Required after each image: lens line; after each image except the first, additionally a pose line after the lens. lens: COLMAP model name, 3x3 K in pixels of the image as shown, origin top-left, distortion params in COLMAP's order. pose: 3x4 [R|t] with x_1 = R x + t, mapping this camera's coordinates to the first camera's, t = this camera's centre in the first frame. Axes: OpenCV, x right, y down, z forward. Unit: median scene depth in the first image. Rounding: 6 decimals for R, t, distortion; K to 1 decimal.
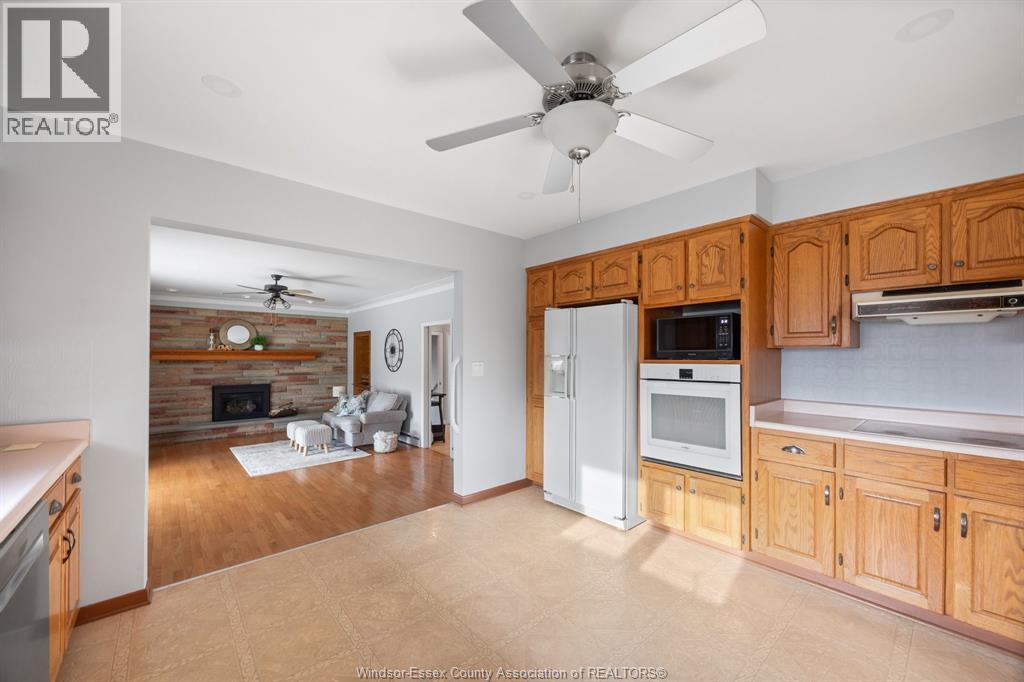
lens RADIAL K [[403.0, 0, 514.4], [0, 403.0, 352.6], [0, 0, 1]] dist [0.000796, 0.000149]
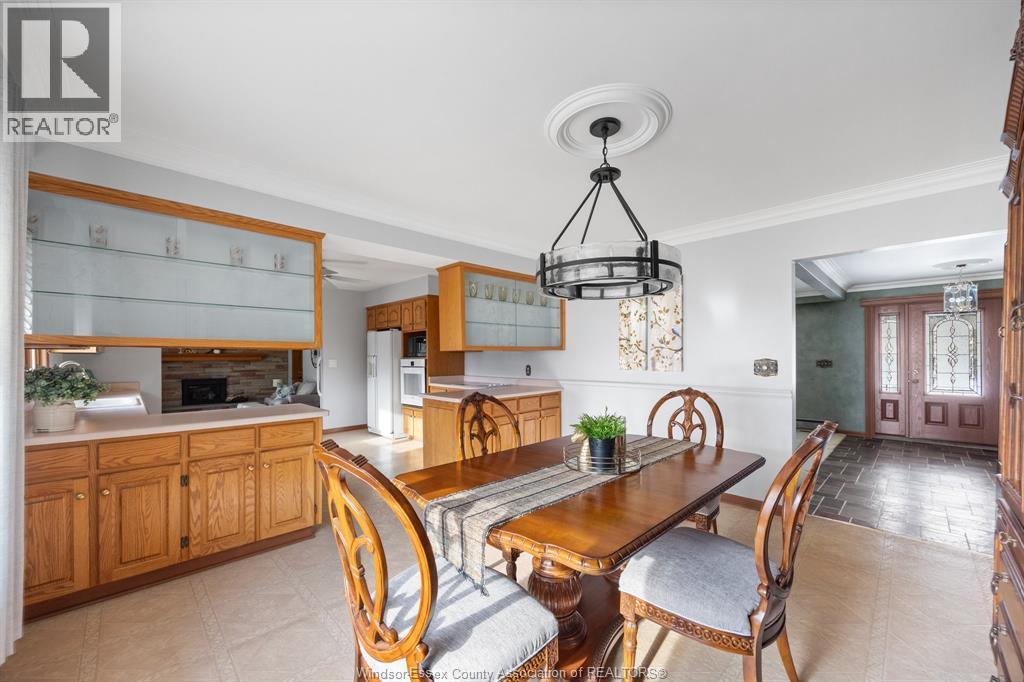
lens RADIAL K [[403.0, 0, 514.9], [0, 403.0, 357.9], [0, 0, 1]] dist [0.000796, 0.000149]
pose [[0.998400, -0.006097, 0.056219, 0.316453], [0.005519, 0.999930, 0.010423, 0.000583], [-0.056278, -0.010096, 0.998364, -0.448495]]
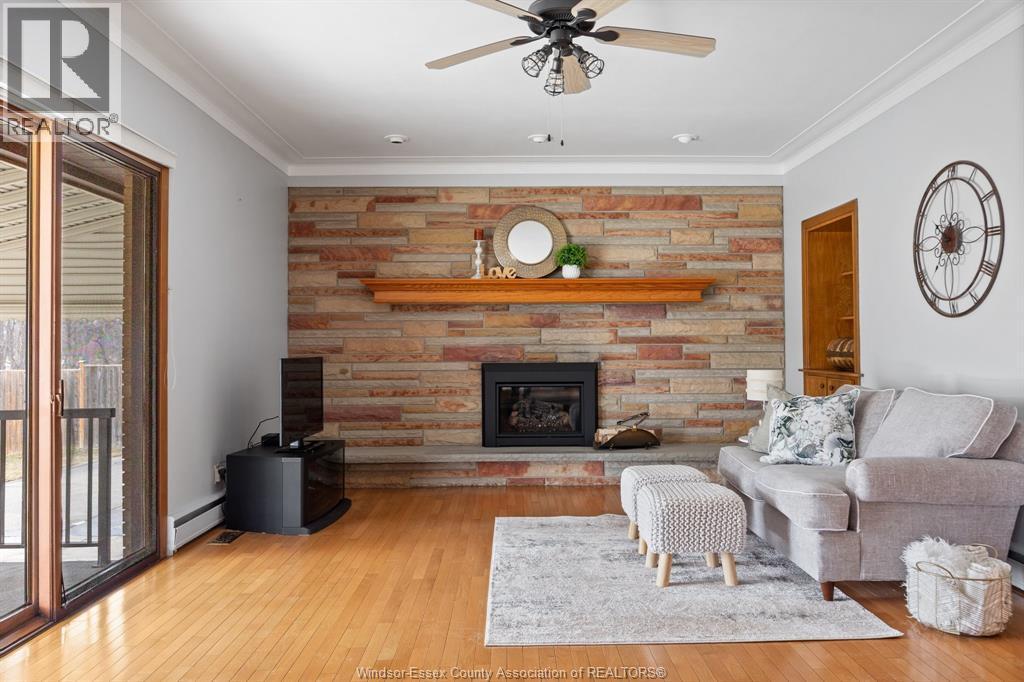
lens RADIAL K [[776.4, 0, 514.8], [0, 776.4, 323.8], [0, 0, 1]] dist [0.006169, 0.006641]
pose [[0.756196, -0.022536, -0.653957, -0.180654], [0.011440, 0.999709, -0.021222, 0.059948], [0.654246, 0.008567, 0.756234, 0.402218]]
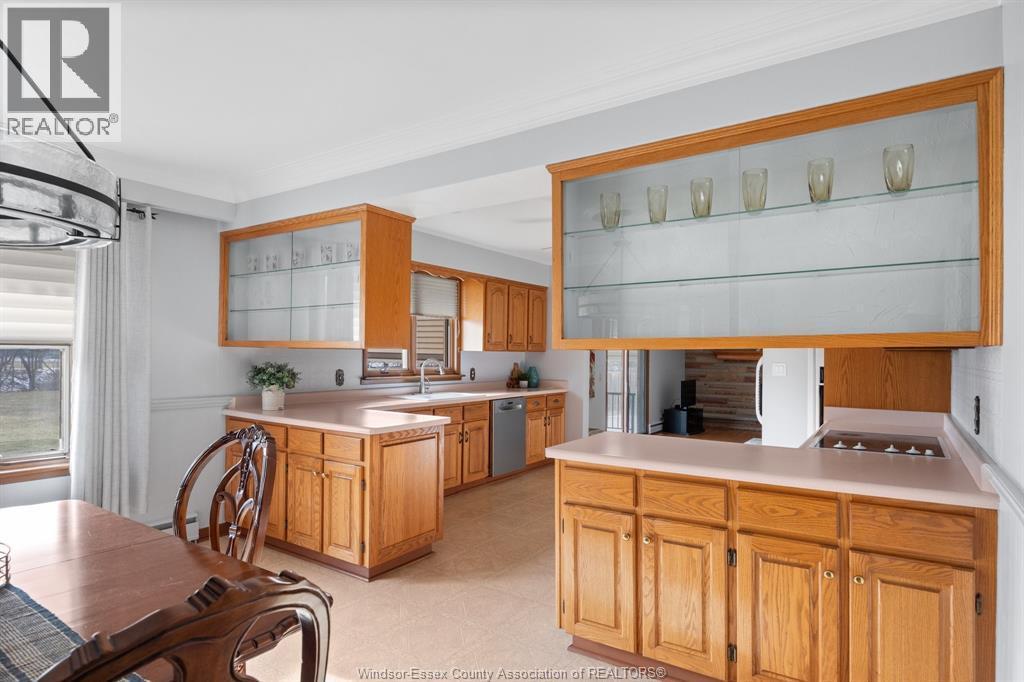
lens RADIAL K [[577.2, 0, 515.1], [0, 577.2, 345.2], [0, 0, 1]] dist [-0.001499, -0.000212]
pose [[0.260183, -0.006766, -0.965536, 0.616009], [-0.004736, 0.999954, -0.008284, -0.006890], [0.965548, 0.006728, 0.260139, -0.061011]]
